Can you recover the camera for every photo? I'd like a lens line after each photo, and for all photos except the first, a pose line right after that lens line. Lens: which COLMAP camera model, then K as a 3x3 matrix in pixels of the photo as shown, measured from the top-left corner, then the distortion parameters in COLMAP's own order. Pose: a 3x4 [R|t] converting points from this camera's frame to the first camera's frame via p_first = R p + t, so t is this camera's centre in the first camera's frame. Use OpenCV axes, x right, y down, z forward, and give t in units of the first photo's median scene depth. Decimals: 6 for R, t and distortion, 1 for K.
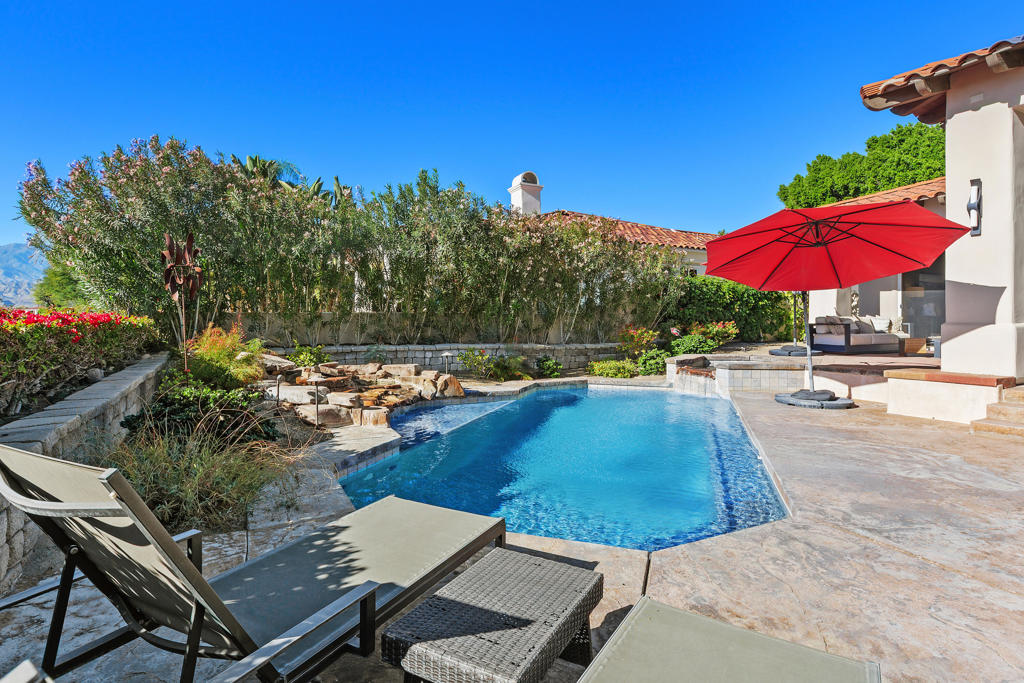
lens RADIAL K [[503.4, 0, 516.3], [0, 503.4, 334.0], [0, 0, 1]] dist [-0.006721, -0.000836]
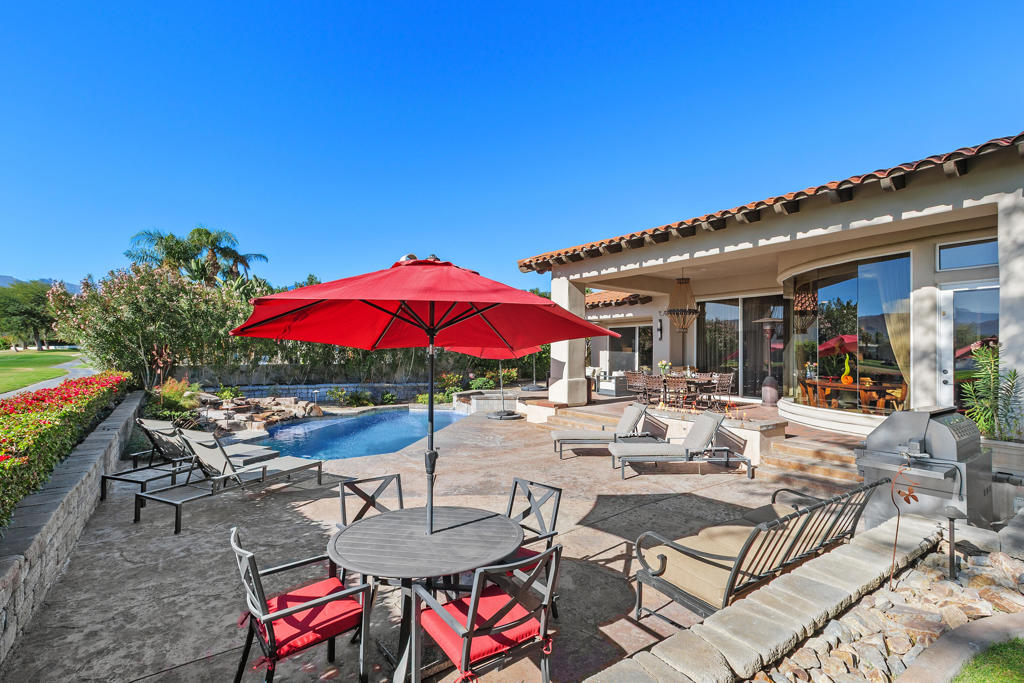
lens RADIAL K [[467.6, 0, 515.7], [0, 467.6, 350.6], [0, 0, 1]] dist [-0.002440, -0.000336]
pose [[0.992658, 0.006152, 0.120799, 0.368721], [-0.003158, 0.999683, -0.024959, -0.065672], [-0.120914, 0.024394, 0.992363, -0.709667]]
